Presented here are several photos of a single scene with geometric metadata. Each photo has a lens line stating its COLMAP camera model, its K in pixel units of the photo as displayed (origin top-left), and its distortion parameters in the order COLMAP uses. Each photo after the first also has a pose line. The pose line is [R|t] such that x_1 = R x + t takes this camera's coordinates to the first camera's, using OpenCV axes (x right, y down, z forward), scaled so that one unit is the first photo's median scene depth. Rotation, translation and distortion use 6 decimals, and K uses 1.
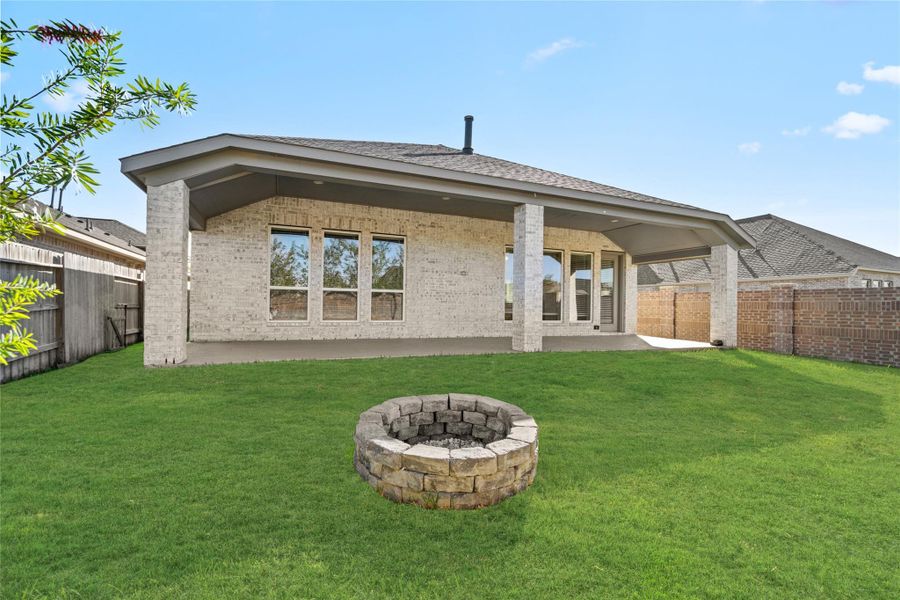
lens RADIAL K [[406.7, 0, 449.2], [0, 406.7, 297.2], [0, 0, 1]] dist [-0.000927, 0.000374]
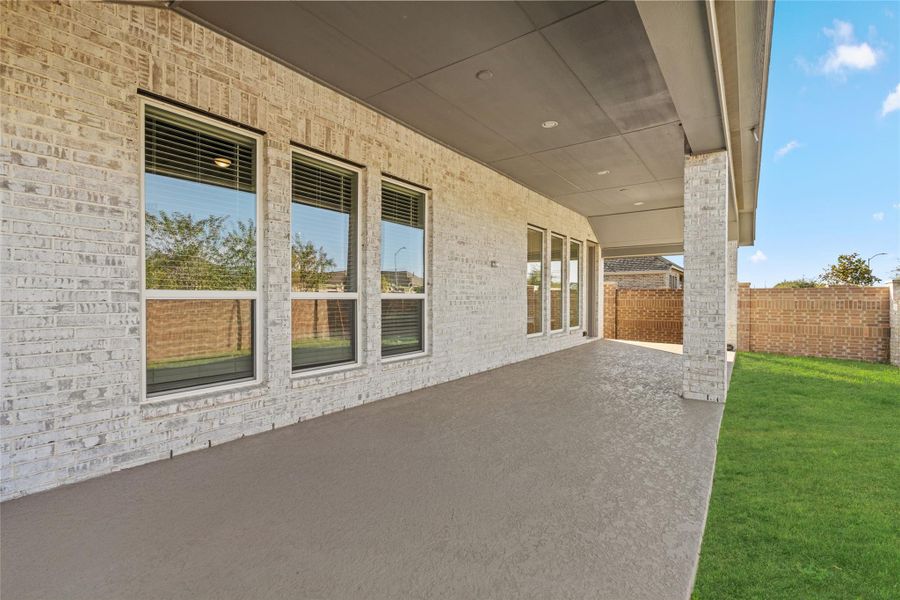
lens RADIAL K [[406.7, 0, 449.2], [0, 406.7, 297.2], [0, 0, 1]] dist [-0.000927, 0.000374]
pose [[0.861404, -0.014835, 0.507704, -0.353052], [0.001453, 0.999641, 0.026743, -0.026801], [-0.507918, -0.022299, 0.861117, 0.537808]]
